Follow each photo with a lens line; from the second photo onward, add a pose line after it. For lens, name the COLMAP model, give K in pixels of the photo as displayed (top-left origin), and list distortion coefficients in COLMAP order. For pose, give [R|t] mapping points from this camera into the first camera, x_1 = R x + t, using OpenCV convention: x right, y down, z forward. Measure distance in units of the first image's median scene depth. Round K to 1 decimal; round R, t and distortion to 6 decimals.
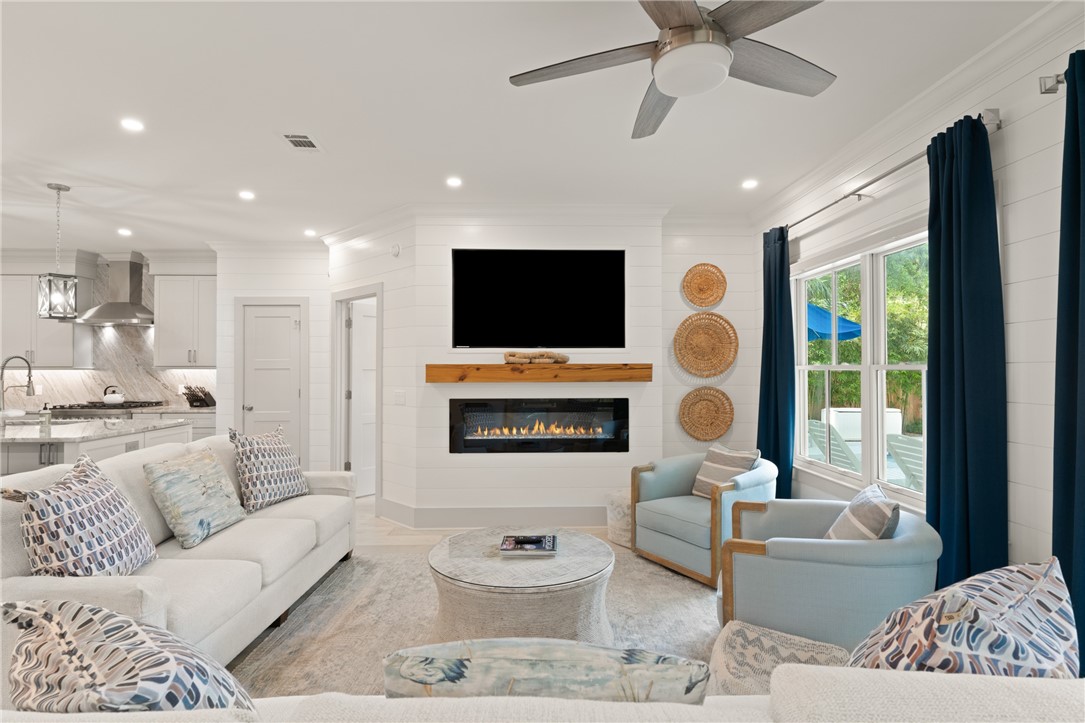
lens RADIAL K [[539.7, 0, 544.7], [0, 539.7, 367.1], [0, 0, 1]] dist [0.000890, 0.000792]
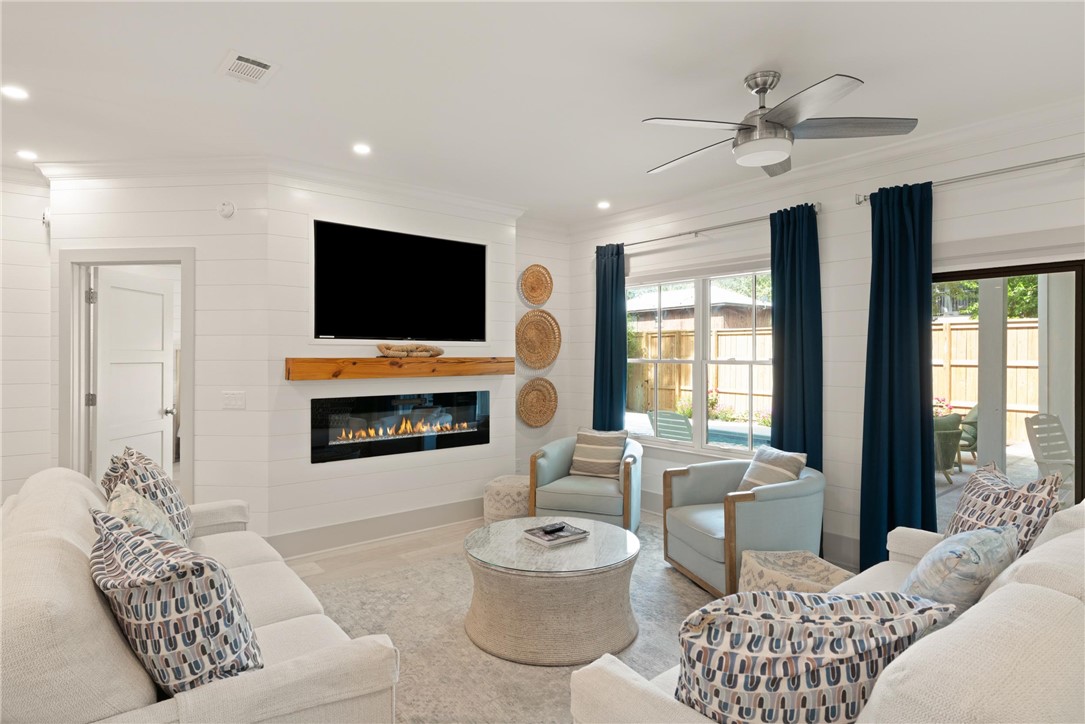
lens RADIAL K [[579.5, 0, 542.5], [0, 579.5, 360.5], [0, 0, 1]] dist [-0.000774, 0.001194]
pose [[0.791685, -0.002923, 0.610923, -0.440580], [-0.005630, 0.999911, 0.012079, -0.013665], [-0.610904, -0.013003, 0.791598, 0.070632]]
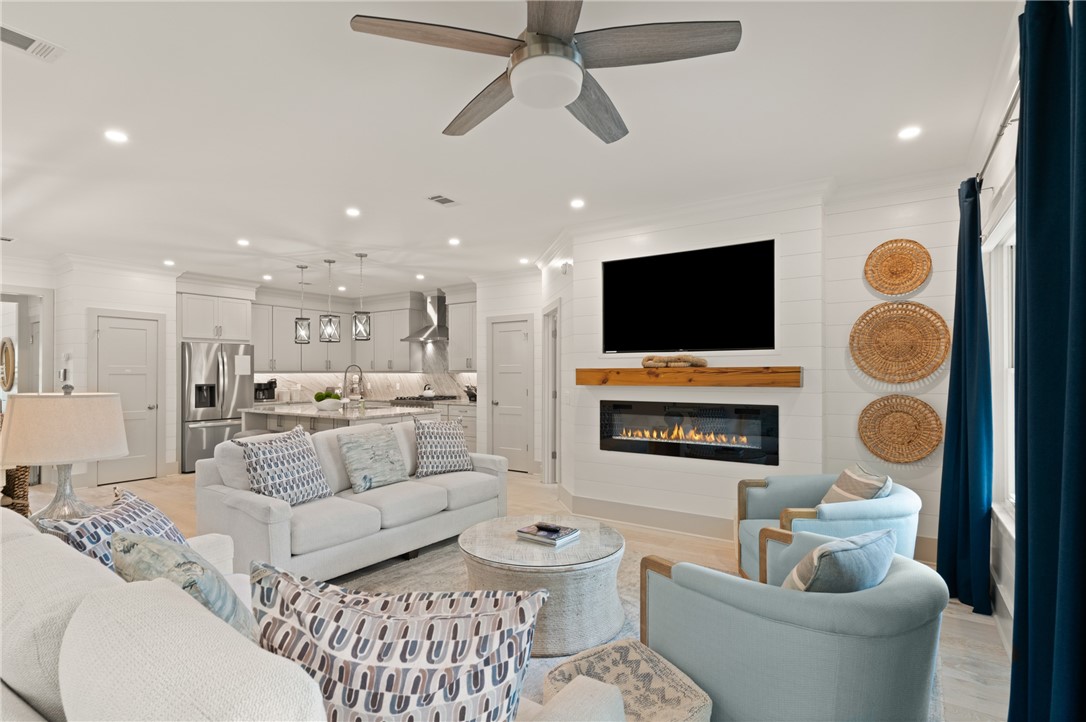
lens RADIAL K [[523.6, 0, 544.9], [0, 523.6, 376.1], [0, 0, 1]] dist [-0.000348, 0.002457]
pose [[0.812681, 0.003656, -0.582697, 0.349053], [0.002998, 0.999941, 0.010455, -0.001165], [0.582700, -0.010243, 0.812622, 0.075825]]
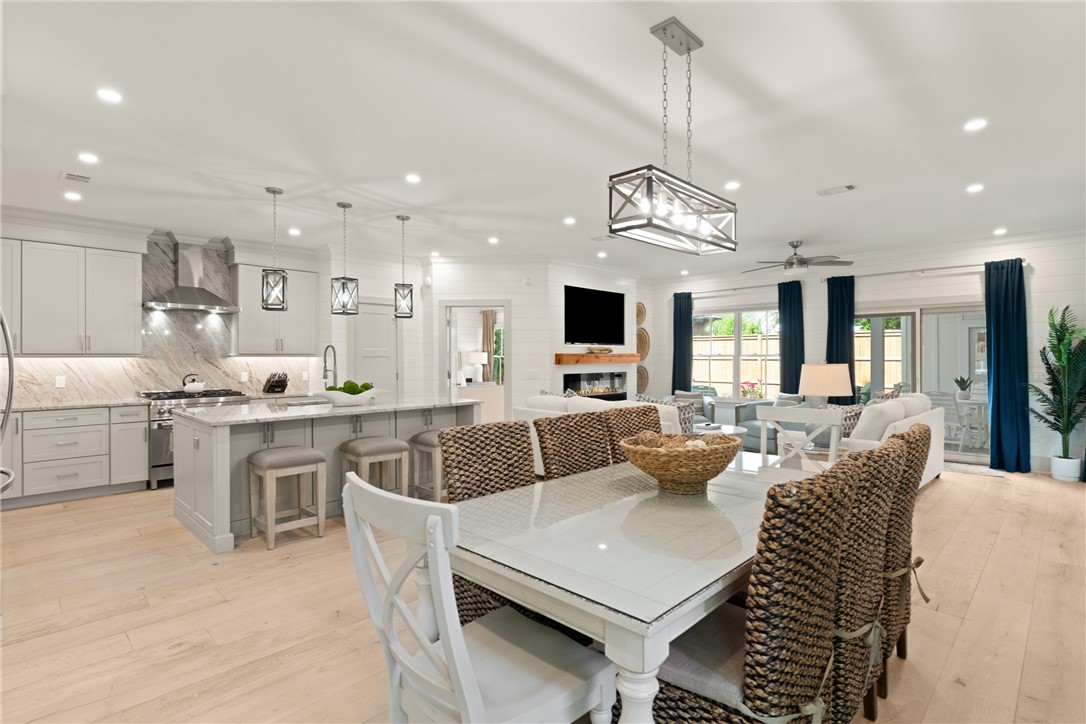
lens RADIAL K [[523.6, 0, 542.5], [0, 523.6, 358.5], [0, 0, 1]] dist [-0.000348, 0.002457]
pose [[0.728535, -0.002269, 0.685005, -1.343437], [0.000681, 0.999996, 0.002588, 0.006166], [-0.685008, -0.001419, 0.728534, -0.146462]]
